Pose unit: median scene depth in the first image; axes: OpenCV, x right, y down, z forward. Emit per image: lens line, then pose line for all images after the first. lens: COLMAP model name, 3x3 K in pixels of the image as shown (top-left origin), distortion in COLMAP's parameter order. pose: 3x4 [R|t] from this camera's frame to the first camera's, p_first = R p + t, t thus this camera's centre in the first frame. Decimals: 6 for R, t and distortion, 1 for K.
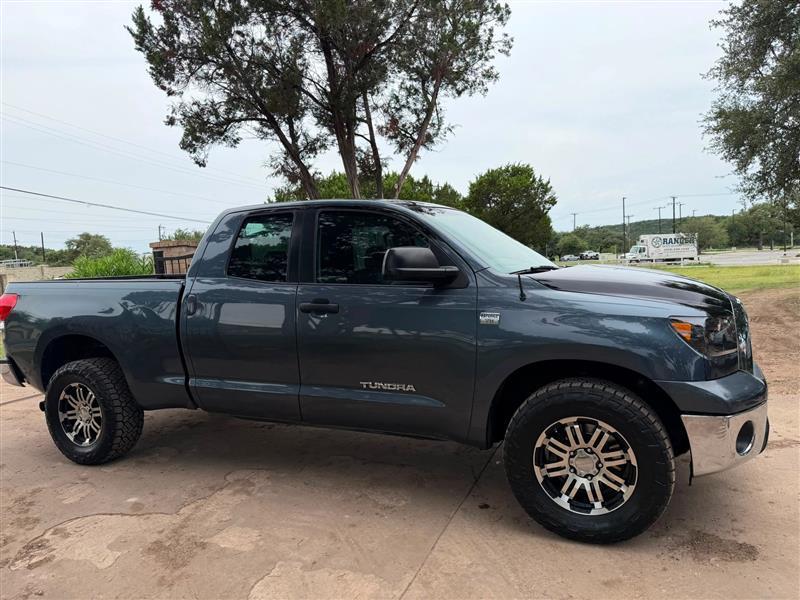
lens RADIAL K [[564.6, 0, 399.4], [0, 564.6, 300.7], [0, 0, 1]] dist [0.025444, -0.035197]
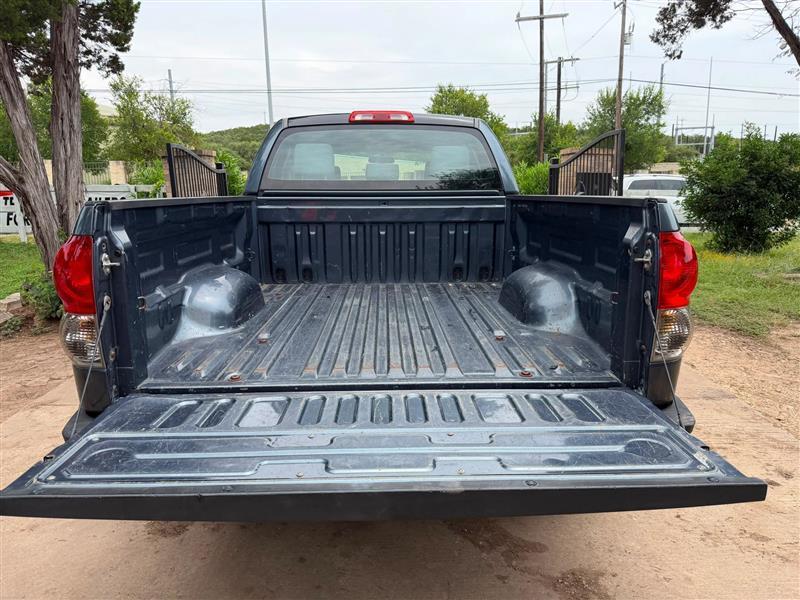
lens RADIAL K [[564.6, 0, 398.2], [0, 564.6, 300.1], [0, 0, 1]] dist [0.025444, -0.035197]
pose [[0.391692, 0.240097, -0.888218, 0.389415], [-0.077077, 0.970522, 0.228355, -0.042167], [0.916862, -0.020984, 0.398652, 0.256461]]
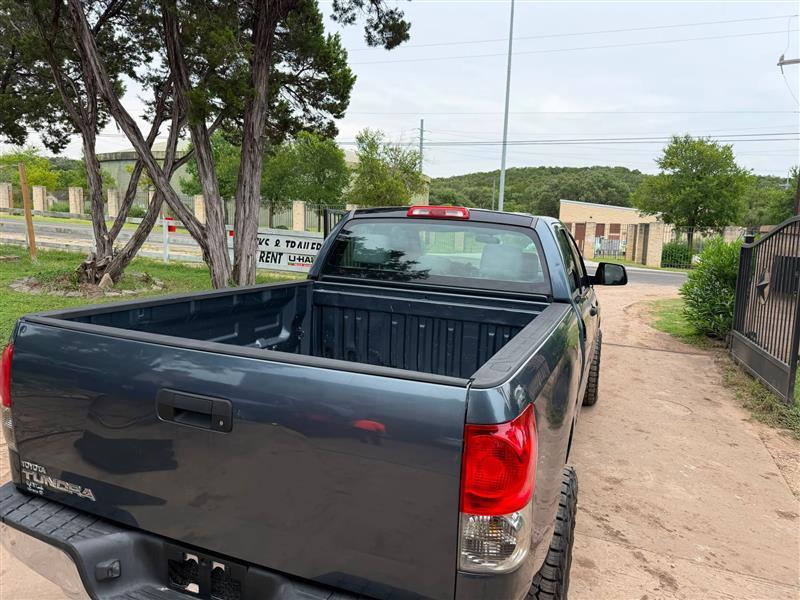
lens RADIAL K [[564.6, 0, 405.9], [0, 564.6, 303.0], [0, 0, 1]] dist [0.025444, -0.035197]
pose [[0.013385, 0.199809, -0.979744, 0.400325], [-0.112731, 0.973886, 0.197074, -0.083810], [0.993535, 0.107809, 0.035560, 0.366204]]
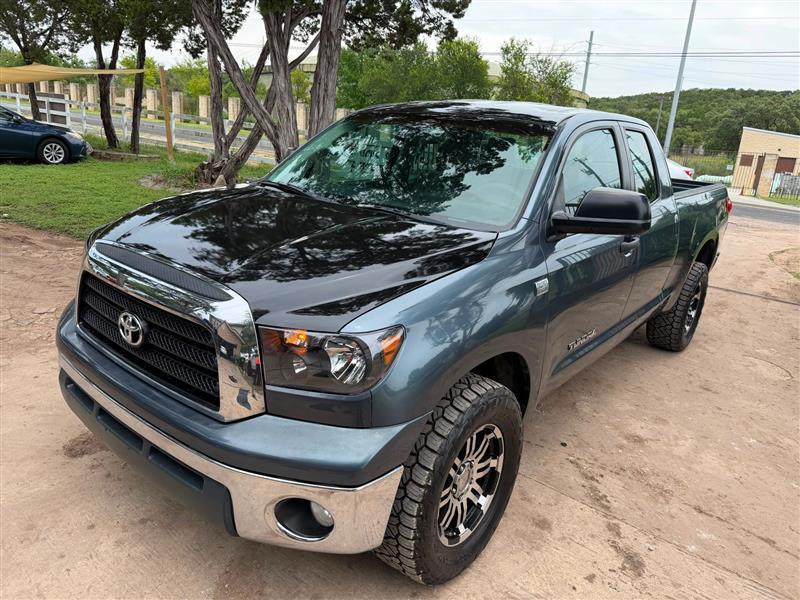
lens RADIAL K [[564.6, 0, 396.8], [0, 564.6, 302.0], [0, 0, 1]] dist [0.025444, -0.035197]
pose [[-0.258728, 0.311373, -0.914389, 0.353167], [-0.133823, 0.925938, 0.353171, -0.074048], [0.956635, 0.213742, -0.197897, 0.454206]]
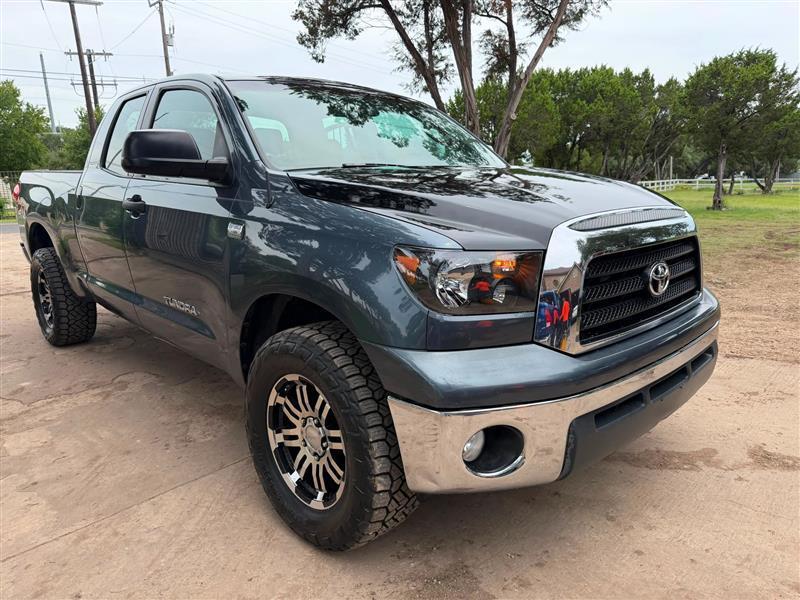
lens RADIAL K [[564.6, 0, 404.3], [0, 564.6, 300.2], [0, 0, 1]] dist [0.025444, -0.035197]
pose [[0.928855, 0.108873, -0.354082, 0.186640], [-0.052301, 0.984804, 0.165607, -0.003493], [0.366732, -0.135306, 0.920435, 0.111140]]
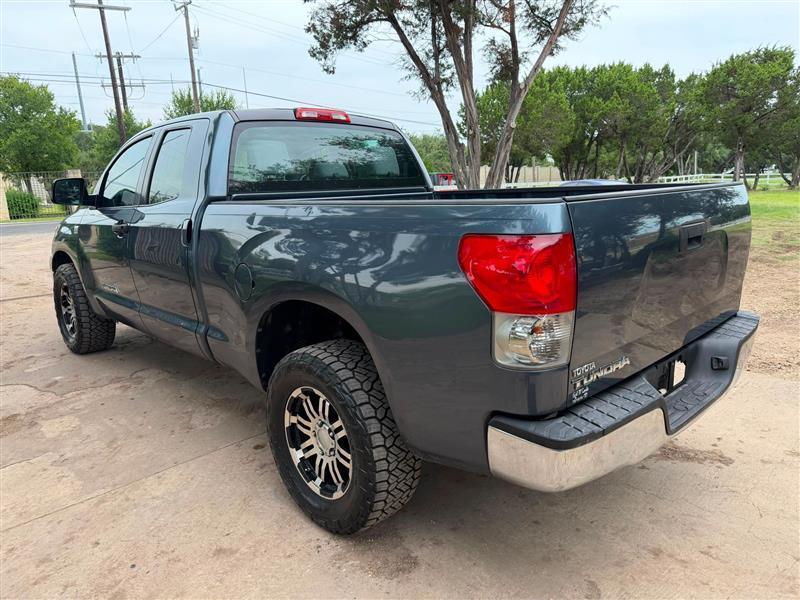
lens RADIAL K [[564.6, 0, 398.7], [0, 564.6, 298.3], [0, 0, 1]] dist [0.025444, -0.035197]
pose [[0.909871, 0.116488, -0.398202, 0.233974], [-0.049486, 0.983394, 0.174606, -0.023871], [0.411929, -0.139164, 0.900526, 0.078852]]
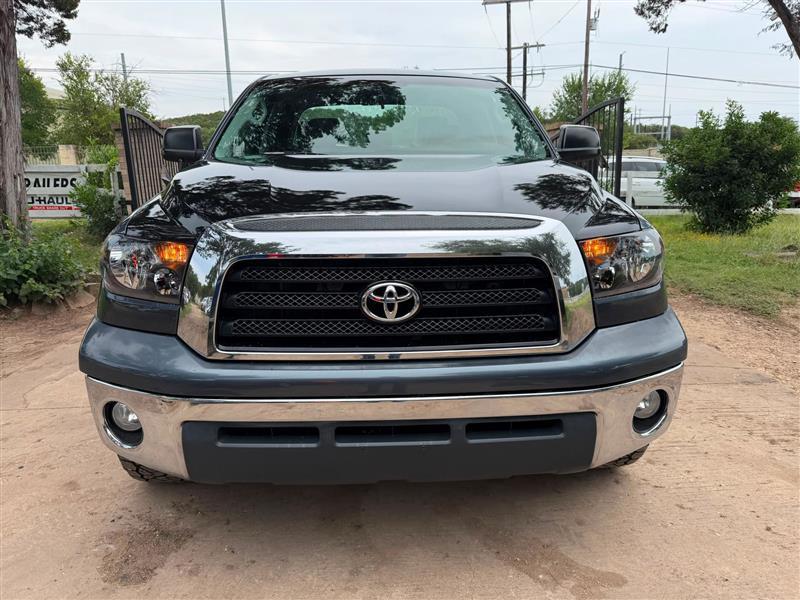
lens RADIAL K [[564.6, 0, 400.7], [0, 564.6, 299.4], [0, 0, 1]] dist [0.025444, -0.035197]
pose [[0.452149, 0.249243, -0.856411, 0.333975], [-0.078944, 0.967578, 0.239917, -0.021451], [0.888442, -0.040869, 0.457166, 0.258438]]
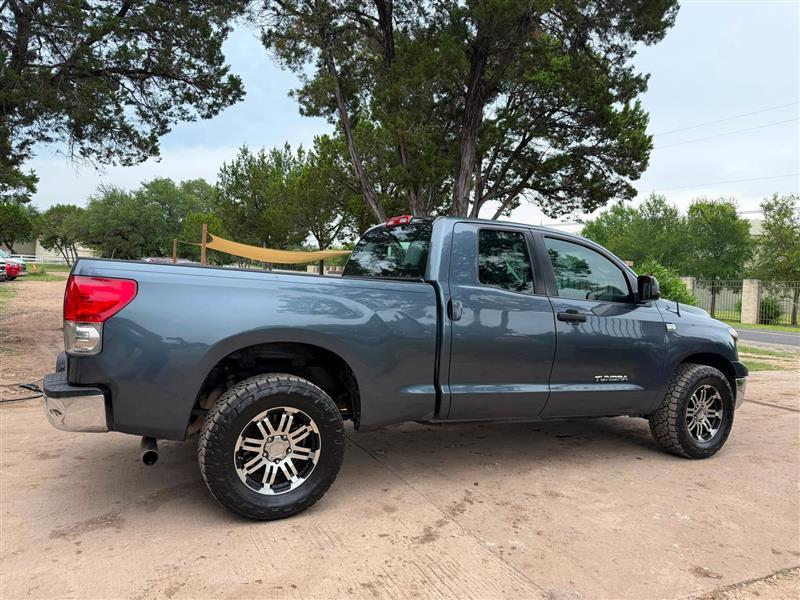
lens RADIAL K [[564.6, 0, 396.8], [0, 564.6, 296.5], [0, 0, 1]] dist [0.025444, -0.035197]
pose [[-0.667510, 0.034615, -0.743796, 0.373546], [-0.065317, 0.992346, 0.104800, -0.059197], [0.741731, 0.118538, -0.660140, 0.694817]]
